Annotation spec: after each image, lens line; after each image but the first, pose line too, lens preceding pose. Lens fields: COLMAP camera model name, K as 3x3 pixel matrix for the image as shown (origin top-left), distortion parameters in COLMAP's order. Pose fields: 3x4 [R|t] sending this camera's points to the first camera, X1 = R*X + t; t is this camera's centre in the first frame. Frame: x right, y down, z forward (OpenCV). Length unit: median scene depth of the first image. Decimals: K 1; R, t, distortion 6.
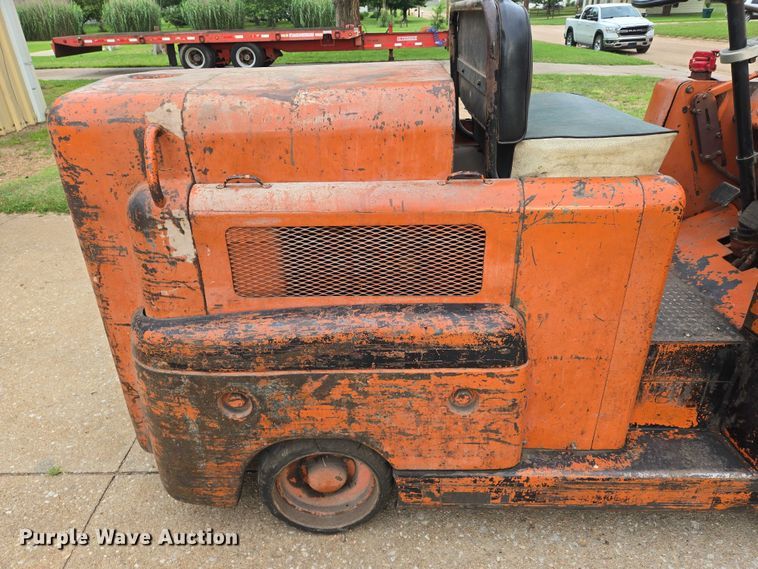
lens RADIAL K [[506.2, 0, 379.0], [0, 506.2, 284.5], [0, 0, 1]] dist [0.085601, -0.081001]
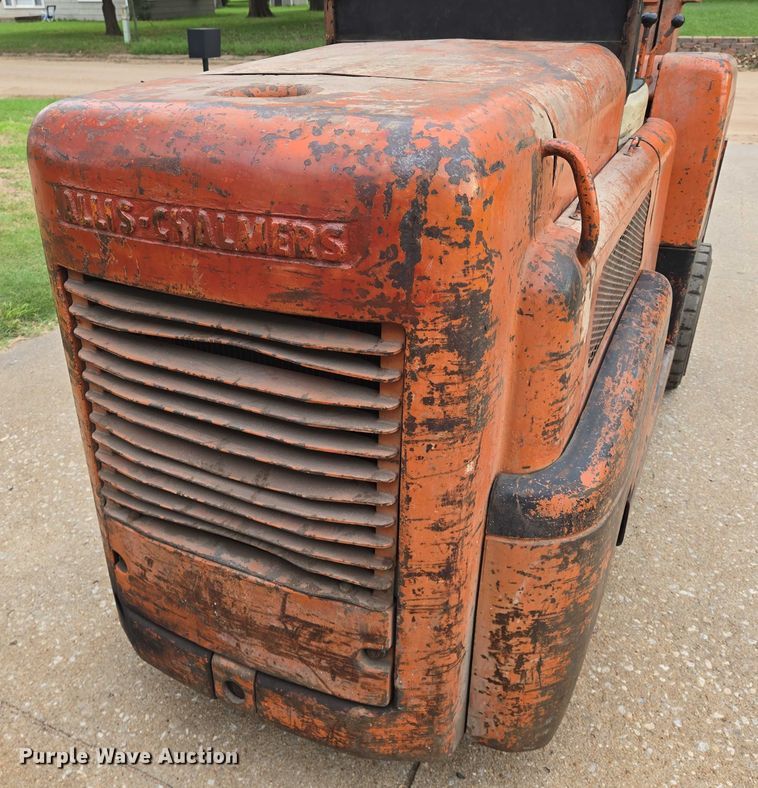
lens RADIAL K [[727.7, 0, 330.3], [0, 727.7, 407.8], [0, 0, 1]] dist [0.091331, -0.084089]
pose [[0.449166, -0.431463, 0.782362, -1.109678], [0.430801, 0.871736, 0.233423, -0.284144], [-0.782726, 0.232197, 0.577429, 0.626187]]
